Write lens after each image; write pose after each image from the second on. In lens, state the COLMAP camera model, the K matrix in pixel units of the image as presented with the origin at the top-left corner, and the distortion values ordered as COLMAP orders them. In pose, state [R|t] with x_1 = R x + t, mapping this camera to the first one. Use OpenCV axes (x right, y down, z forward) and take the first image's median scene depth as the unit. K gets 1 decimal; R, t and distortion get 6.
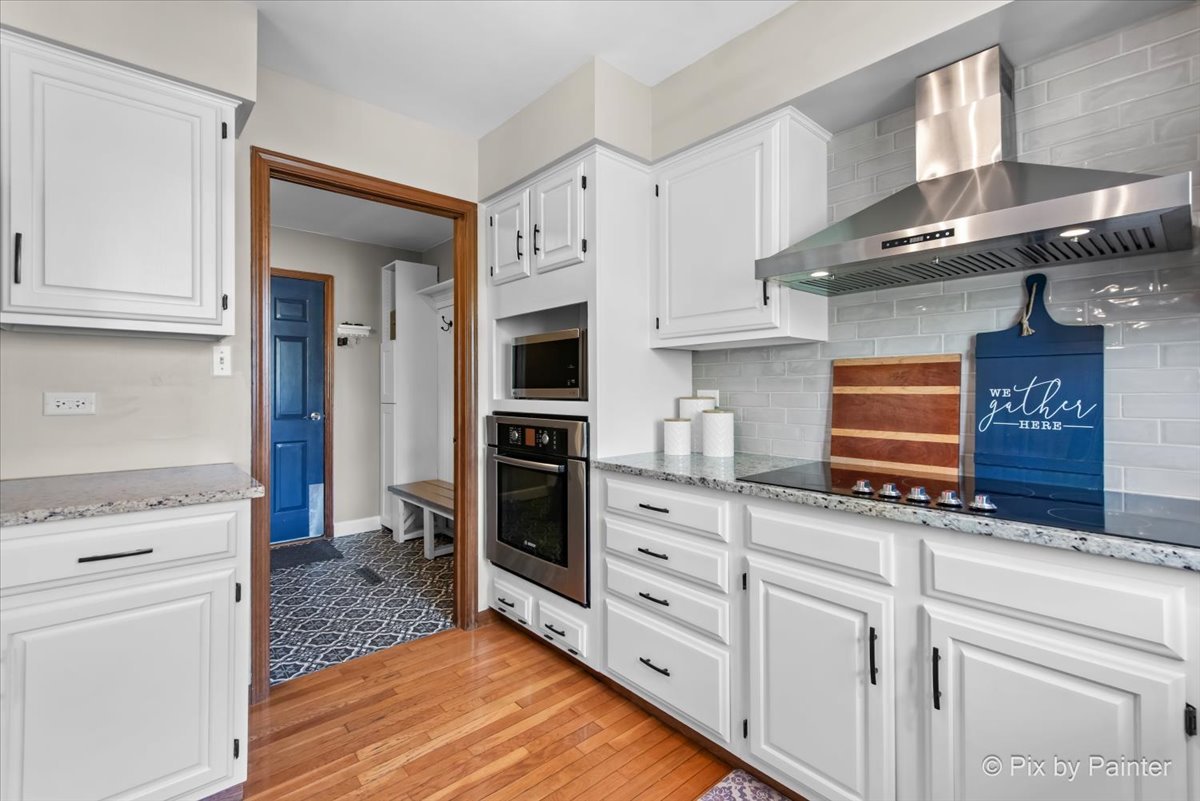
lens RADIAL K [[522.4, 0, 612.4], [0, 522.4, 385.2], [0, 0, 1]] dist [-0.000792, 0.000003]
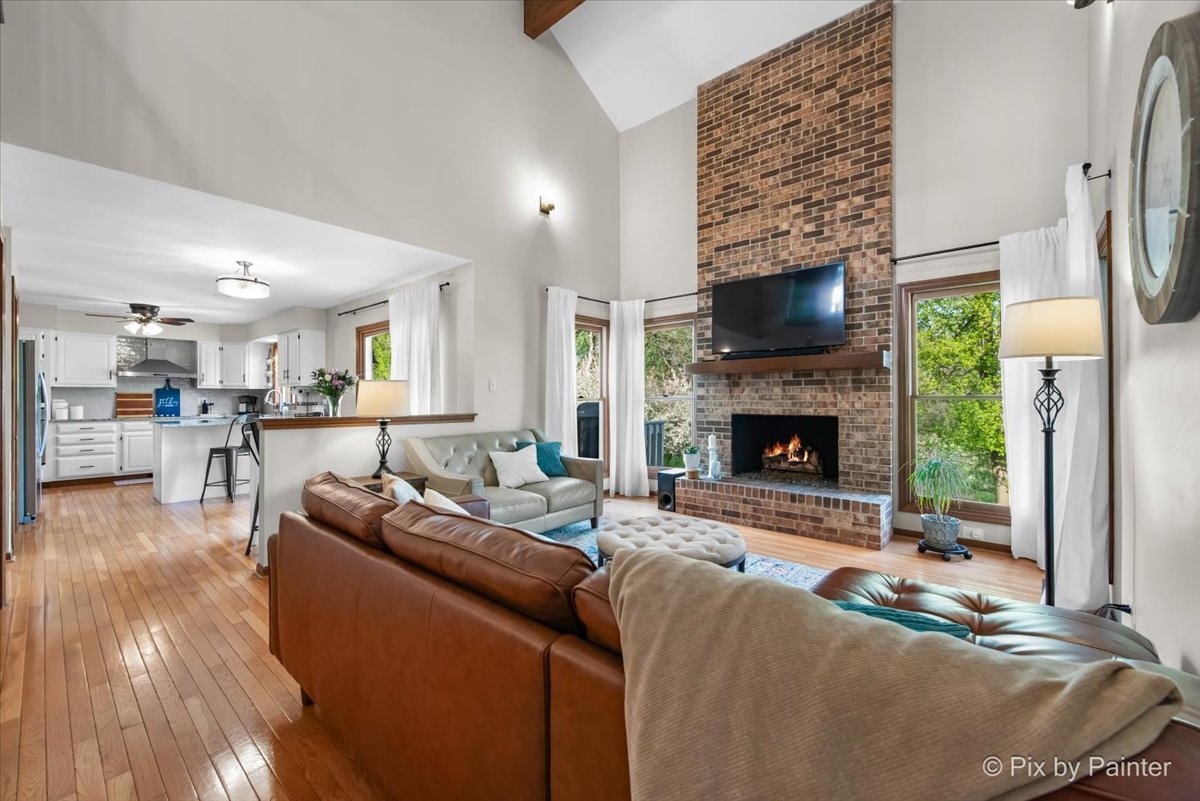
lens RADIAL K [[483.1, 0, 599.7], [0, 483.1, 399.5], [0, 0, 1]] dist [0.008463, -0.000588]
pose [[-0.125149, 0.003552, 0.992132, -1.418679], [-0.007319, 0.999963, -0.004503, -0.000522], [-0.992111, -0.007825, -0.125119, -0.841083]]
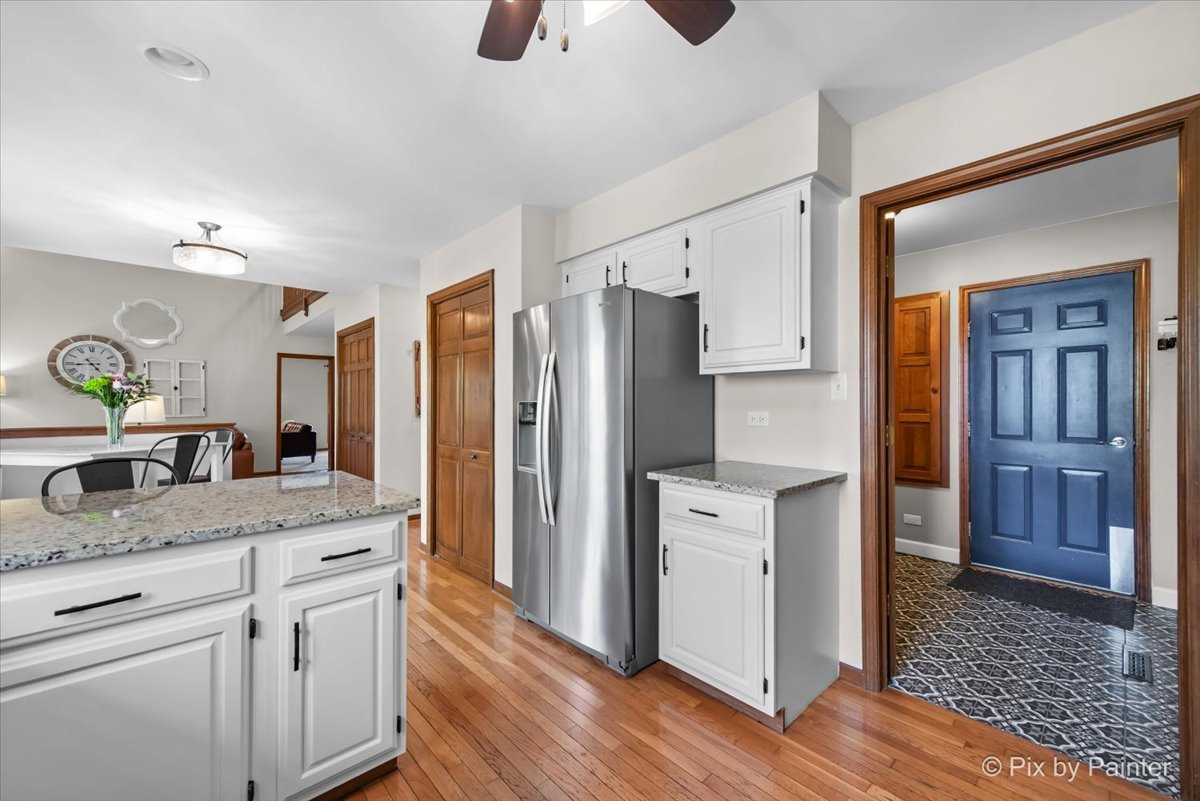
lens RADIAL K [[483.1, 0, 599.5], [0, 483.1, 403.6], [0, 0, 1]] dist [0.008463, -0.000588]
pose [[0.003072, 0.001842, -0.999994, 0.330155], [0.008362, 0.999963, 0.001867, -0.013920], [0.999960, -0.008367, 0.003057, 0.387022]]
